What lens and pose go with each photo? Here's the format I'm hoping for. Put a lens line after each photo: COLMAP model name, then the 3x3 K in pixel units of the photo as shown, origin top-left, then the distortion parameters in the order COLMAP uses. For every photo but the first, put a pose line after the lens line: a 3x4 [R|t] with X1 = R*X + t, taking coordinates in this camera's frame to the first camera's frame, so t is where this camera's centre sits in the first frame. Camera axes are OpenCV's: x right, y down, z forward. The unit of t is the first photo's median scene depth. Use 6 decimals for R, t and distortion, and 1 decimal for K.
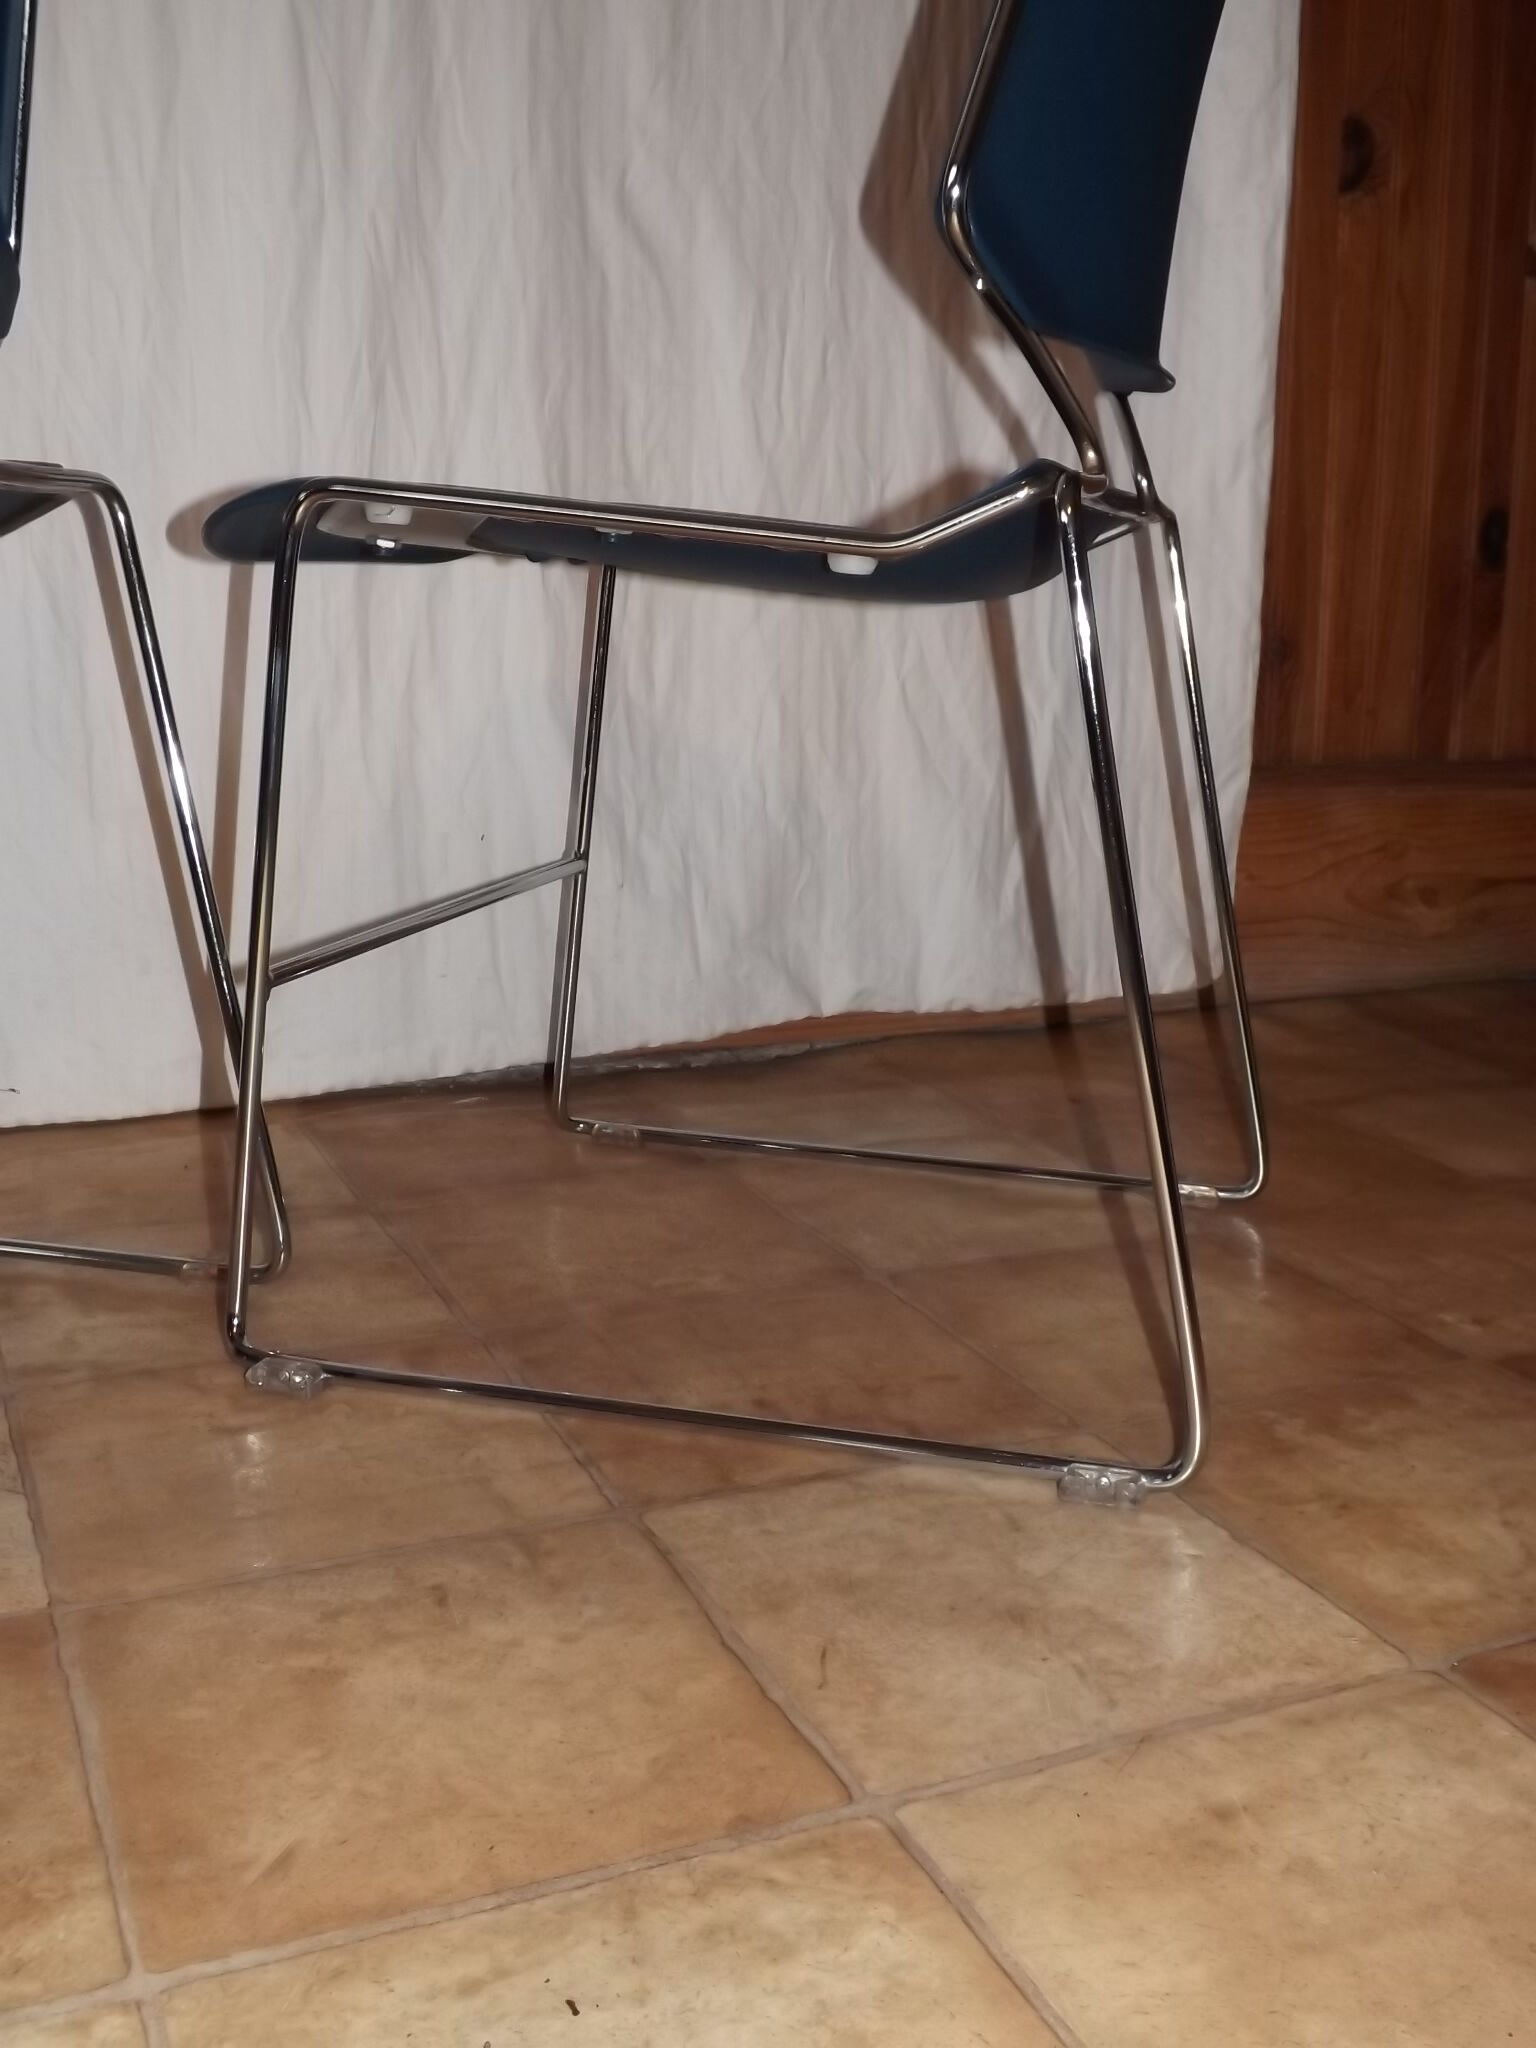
lens RADIAL K [[2065.2, 0, 719.3], [0, 2065.2, 979.3], [0, 0, 1]] dist [-0.031262, 0.000000]
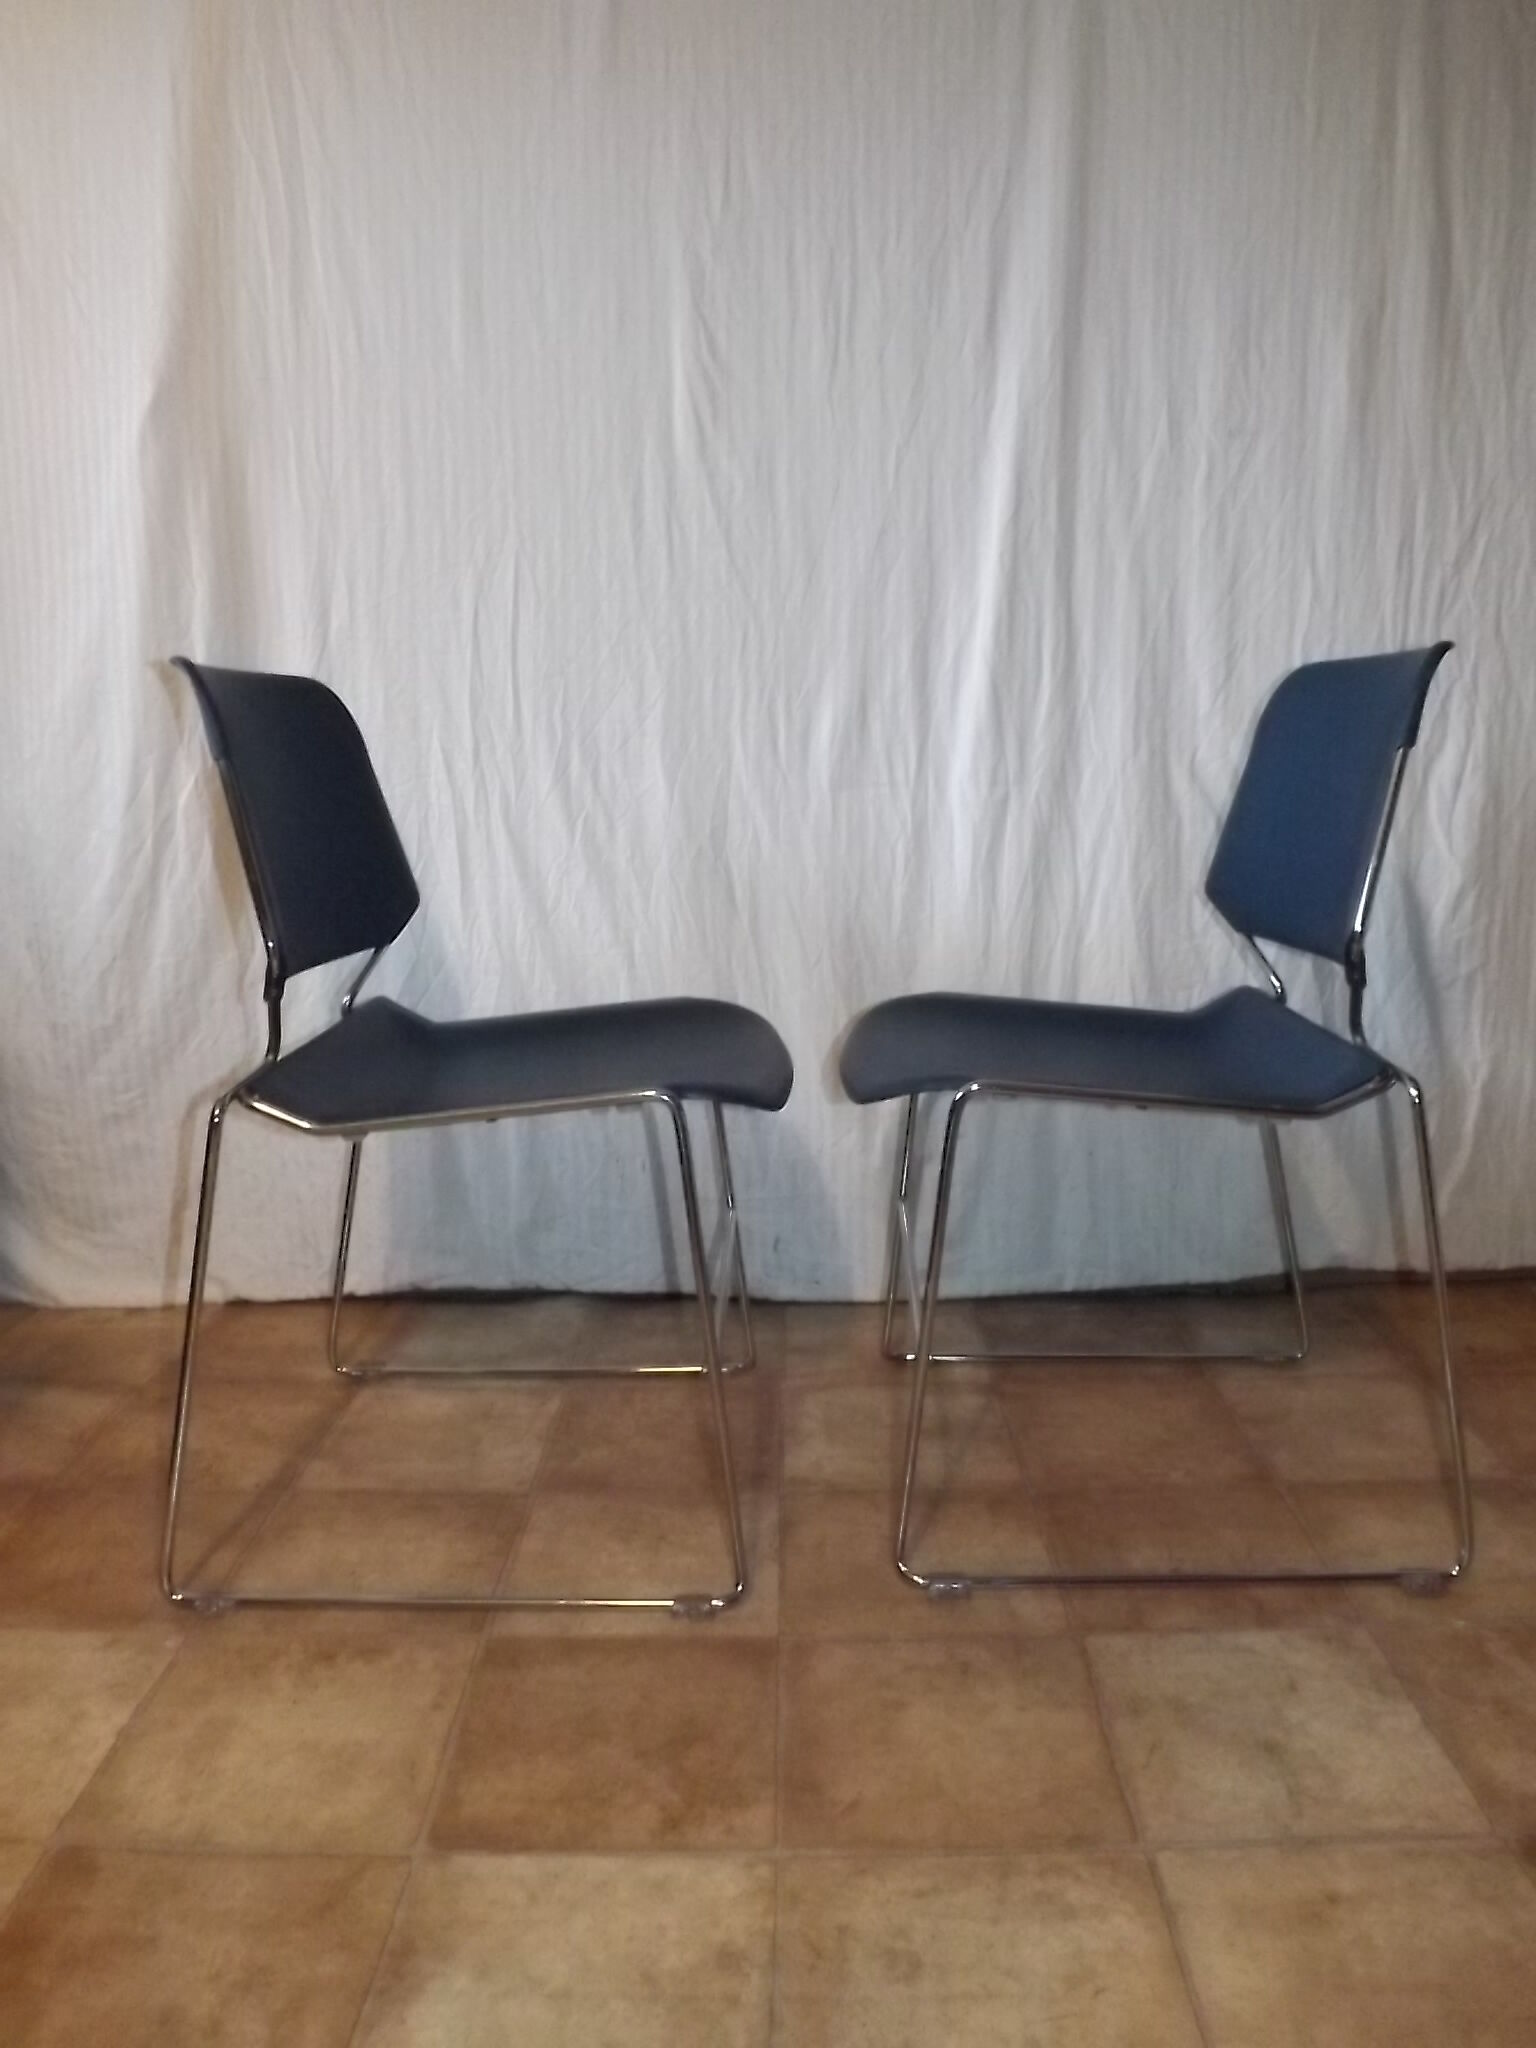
lens RADIAL K [[1442.6, 0, 788.3], [0, 1442.6, 1007.5], [0, 0, 1]] dist [-0.065404, 0.023188]
pose [[0.918602, 0.041116, -0.393040, 0.176252], [-0.050710, 0.998615, -0.014051, -0.244988], [0.391918, 0.032838, 0.919414, -0.267052]]
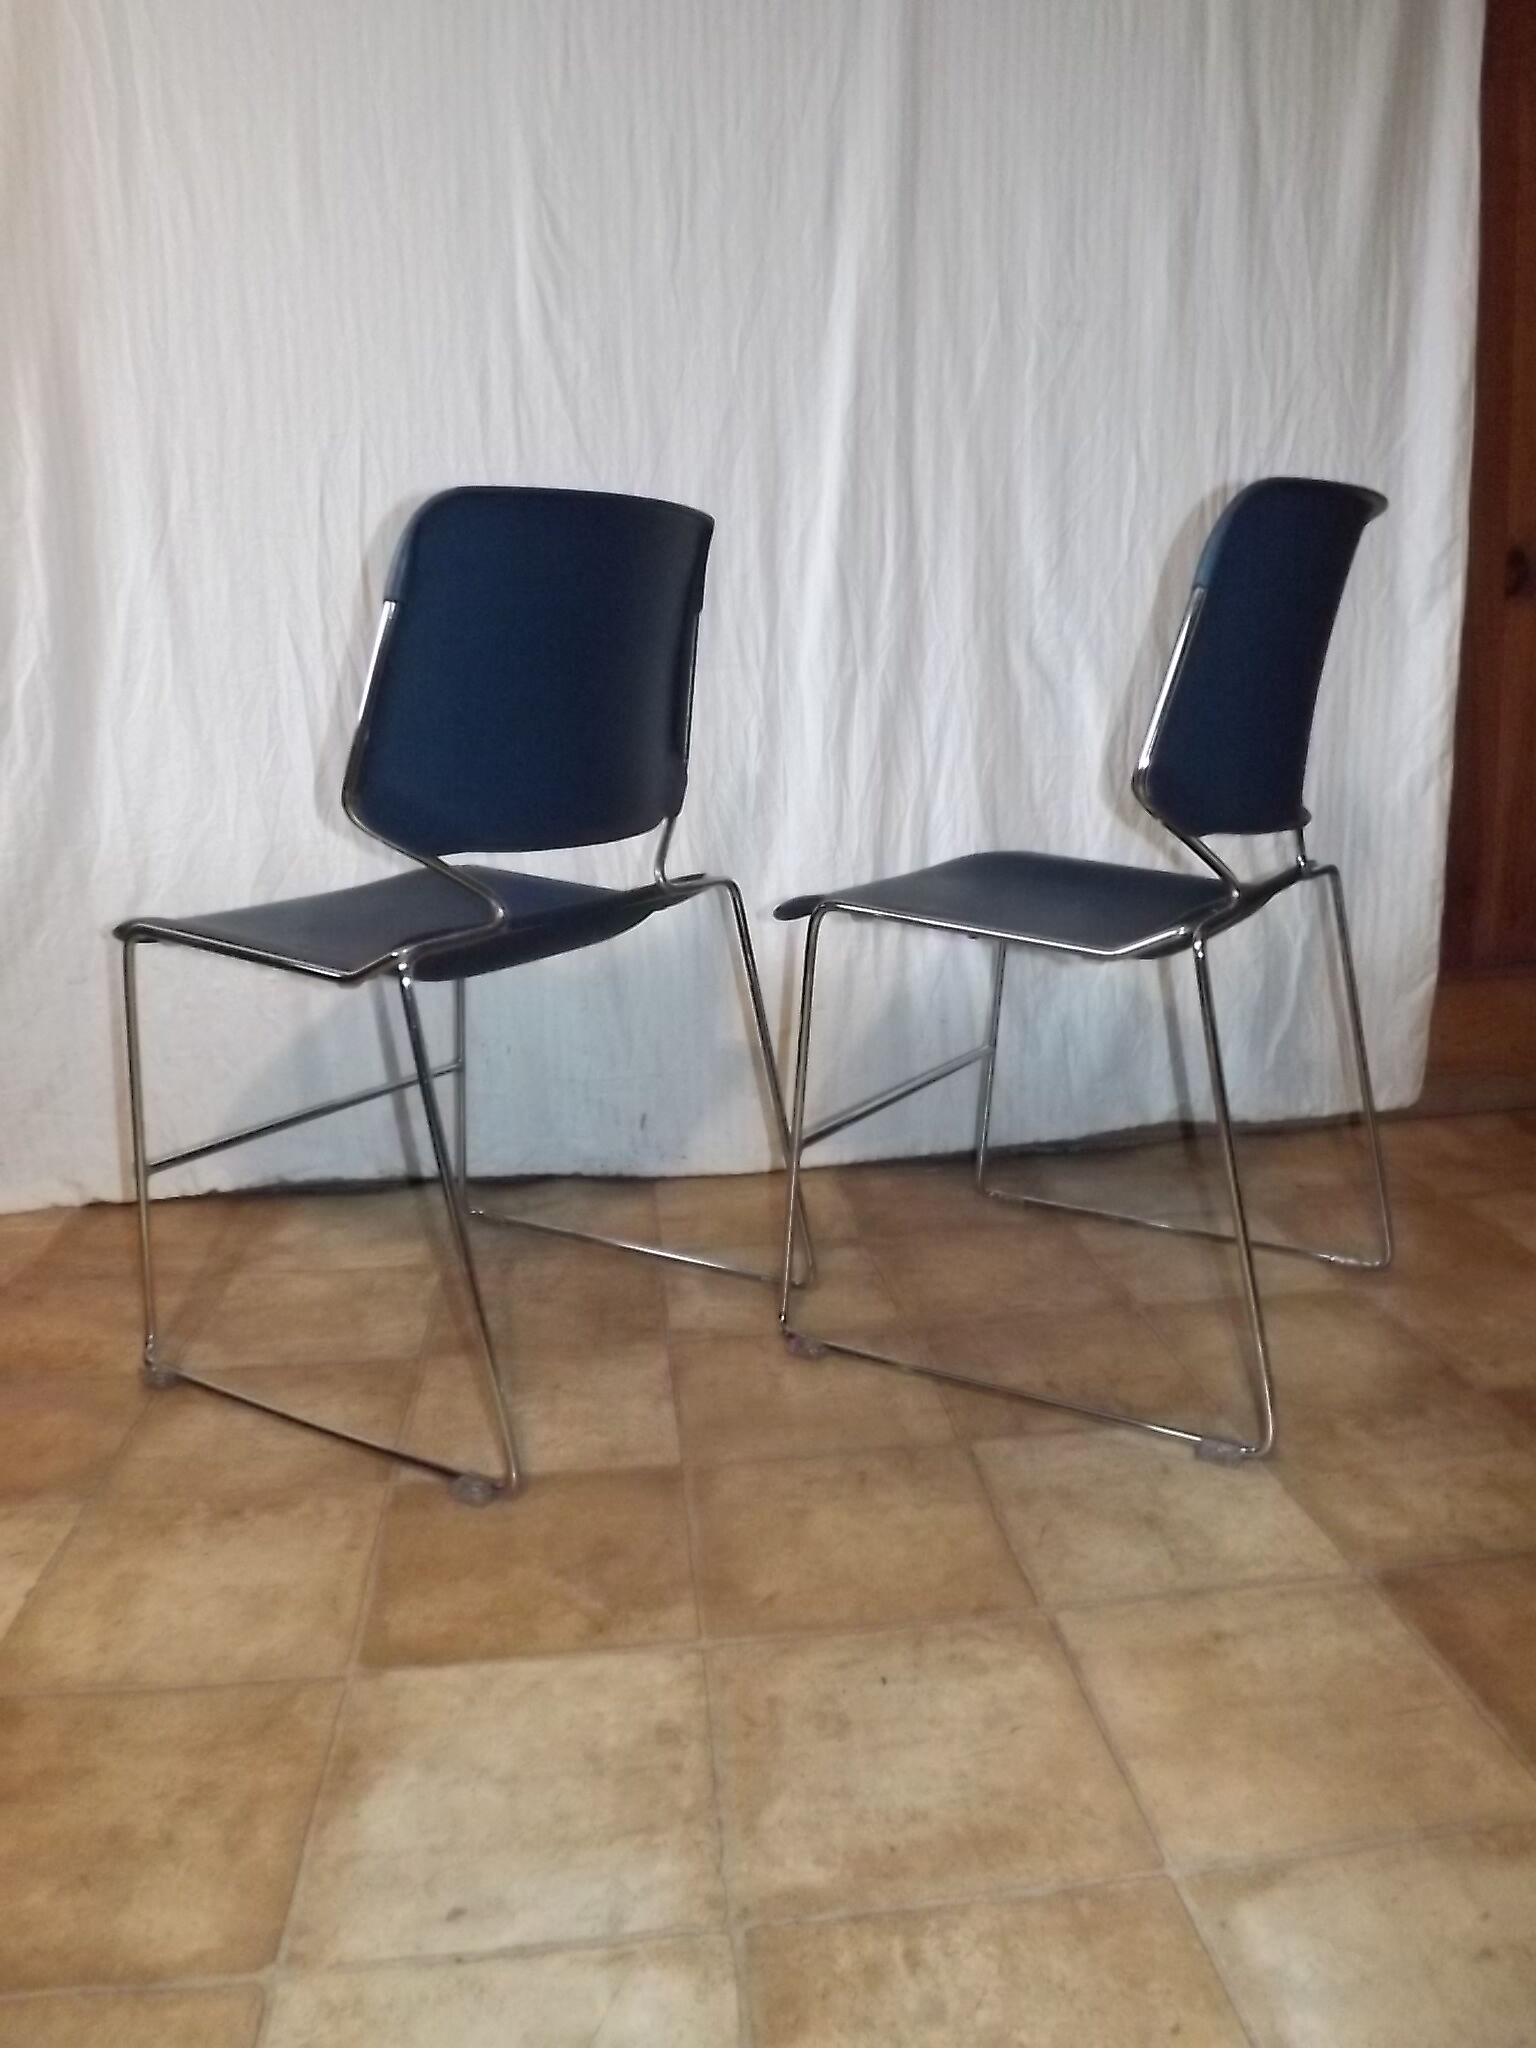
lens RADIAL K [[1442.6, 0, 774.3], [0, 1442.6, 978.7], [0, 0, 1]] dist [-0.065404, 0.023188]
pose [[0.958823, 0.018213, -0.283418, 0.143592], [-0.017656, 0.999834, 0.004519, -0.165197], [0.283454, 0.000671, 0.958986, -0.320558]]
